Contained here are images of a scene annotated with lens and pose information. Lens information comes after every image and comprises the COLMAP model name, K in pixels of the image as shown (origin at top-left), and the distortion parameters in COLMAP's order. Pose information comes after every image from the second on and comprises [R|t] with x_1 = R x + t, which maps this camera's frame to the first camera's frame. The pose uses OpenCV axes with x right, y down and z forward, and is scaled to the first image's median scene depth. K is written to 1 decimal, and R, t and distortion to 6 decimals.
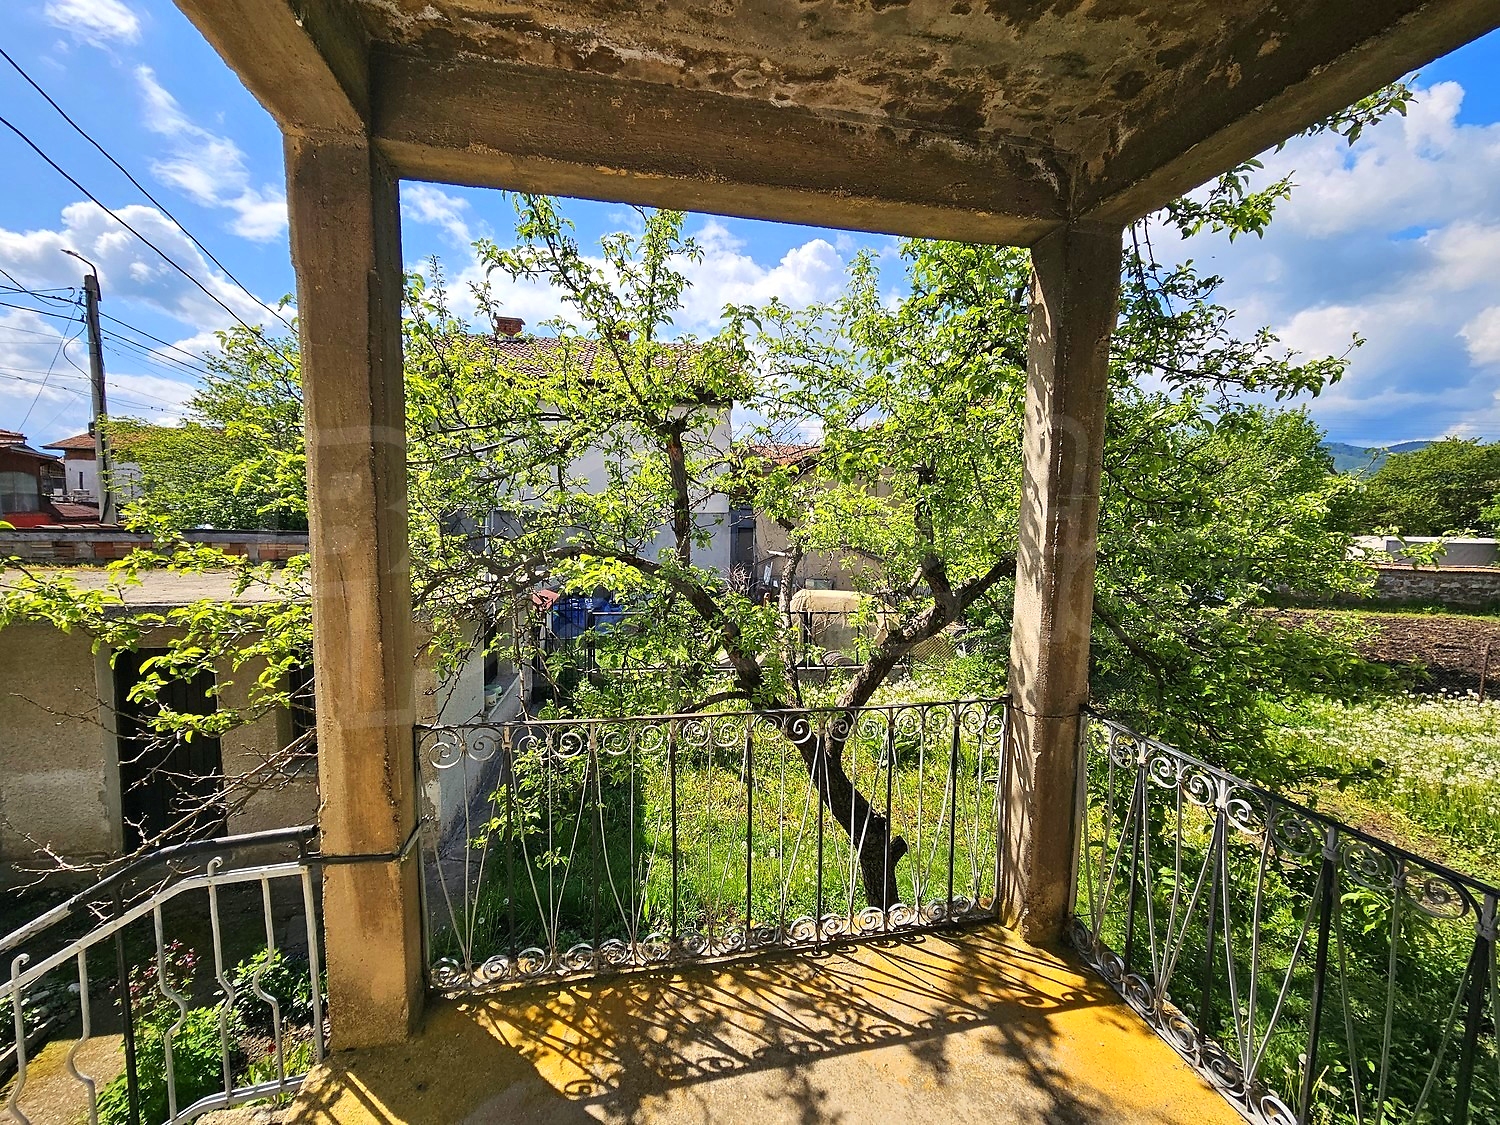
lens RADIAL K [[616.3, 0, 747.7], [0, 616.3, 563.5], [0, 0, 1]] dist [-0.001525, -0.000396]
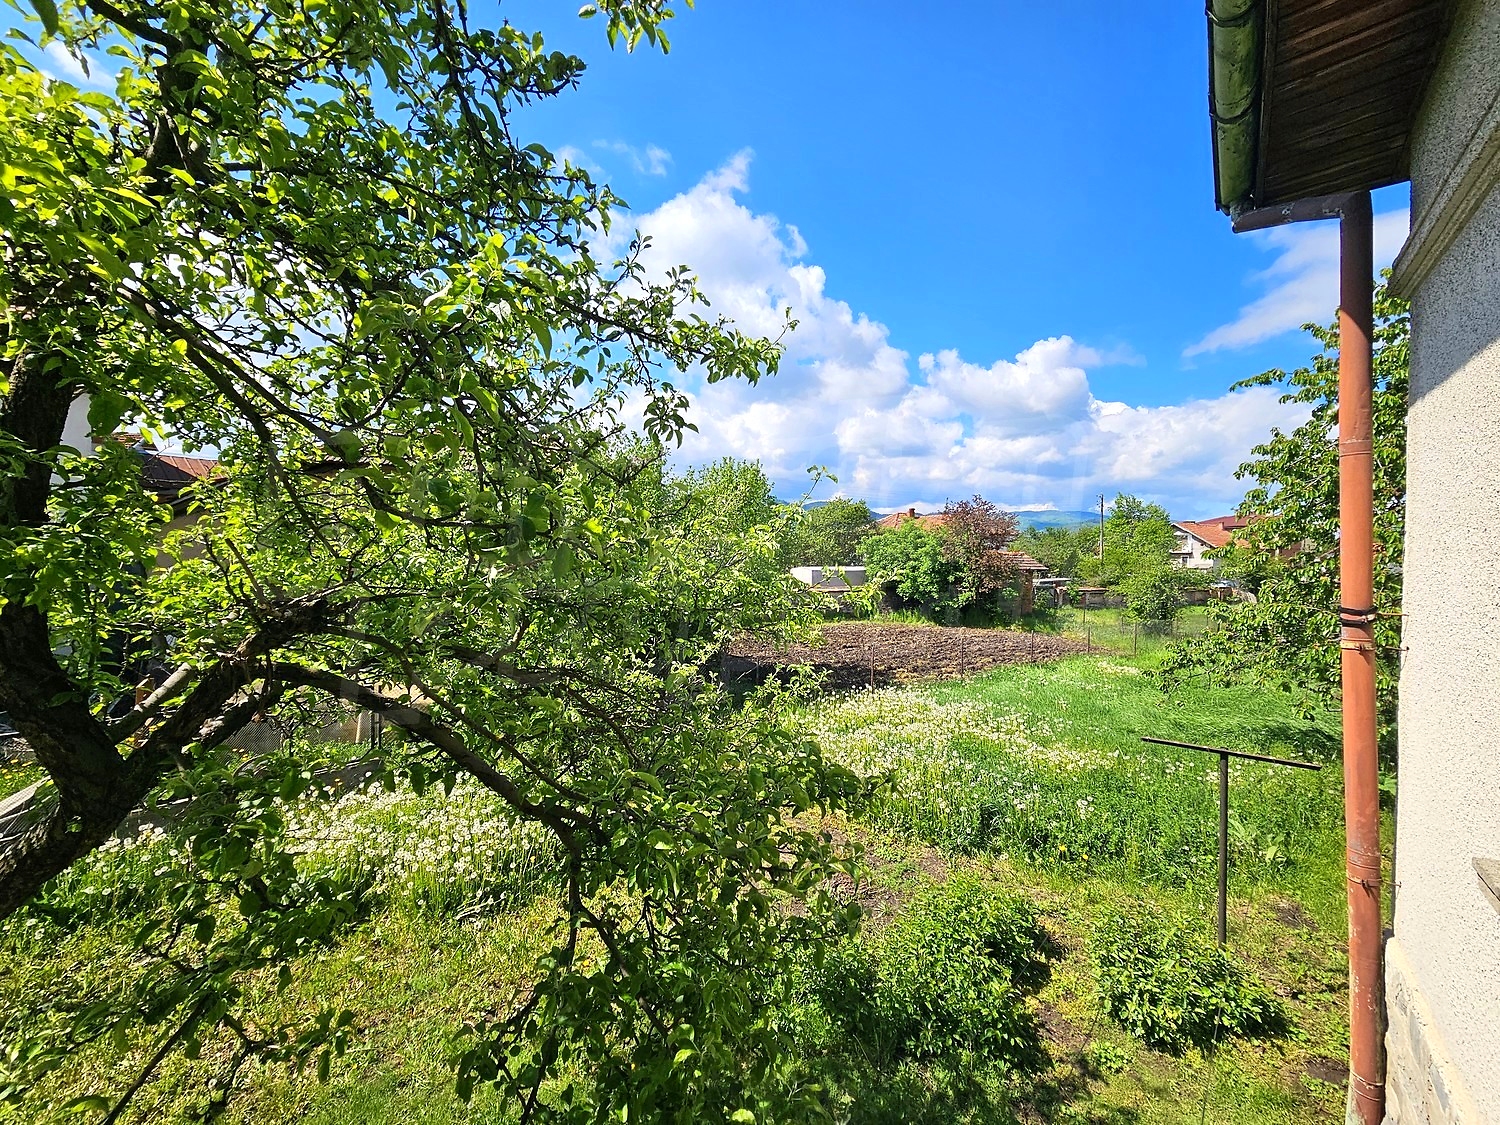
lens RADIAL K [[616.3, 0, 747.7], [0, 616.3, 563.5], [0, 0, 1]] dist [-0.001525, -0.000396]
pose [[0.762202, -0.021090, 0.646995, 0.139793], [0.062726, 0.997172, -0.041391, -0.011666], [-0.644293, 0.072132, 0.761370, 0.147161]]
